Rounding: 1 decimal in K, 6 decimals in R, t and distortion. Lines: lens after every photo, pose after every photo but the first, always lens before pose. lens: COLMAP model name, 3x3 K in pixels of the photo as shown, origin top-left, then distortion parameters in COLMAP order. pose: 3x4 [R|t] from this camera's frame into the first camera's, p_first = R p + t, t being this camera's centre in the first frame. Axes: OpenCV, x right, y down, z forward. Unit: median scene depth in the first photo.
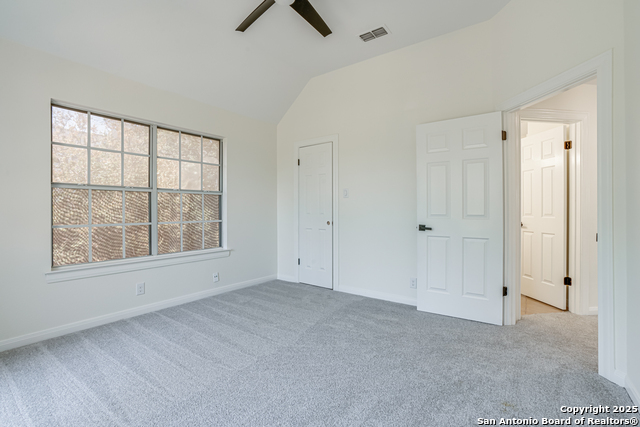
lens RADIAL K [[292.1, 0, 318.3], [0, 292.1, 213.0], [0, 0, 1]] dist [-0.034824, 0.009328]
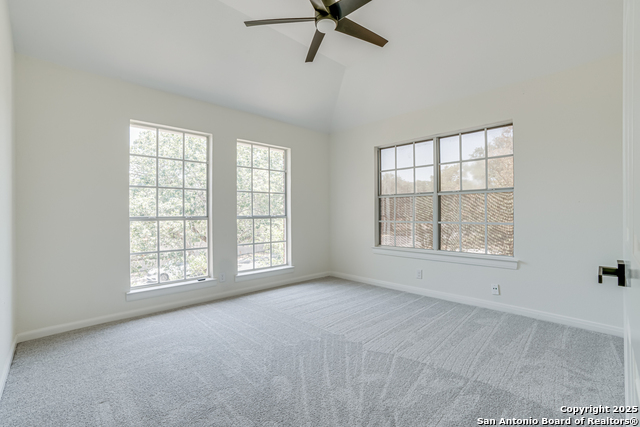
lens RADIAL K [[292.1, 0, 318.5], [0, 292.1, 211.5], [0, 0, 1]] dist [-0.034824, 0.009328]
pose [[-0.168093, 0.001535, -0.985770, 0.694954], [-0.001966, 0.999996, 0.001892, -0.008904], [0.985769, 0.002257, -0.168090, 0.771519]]
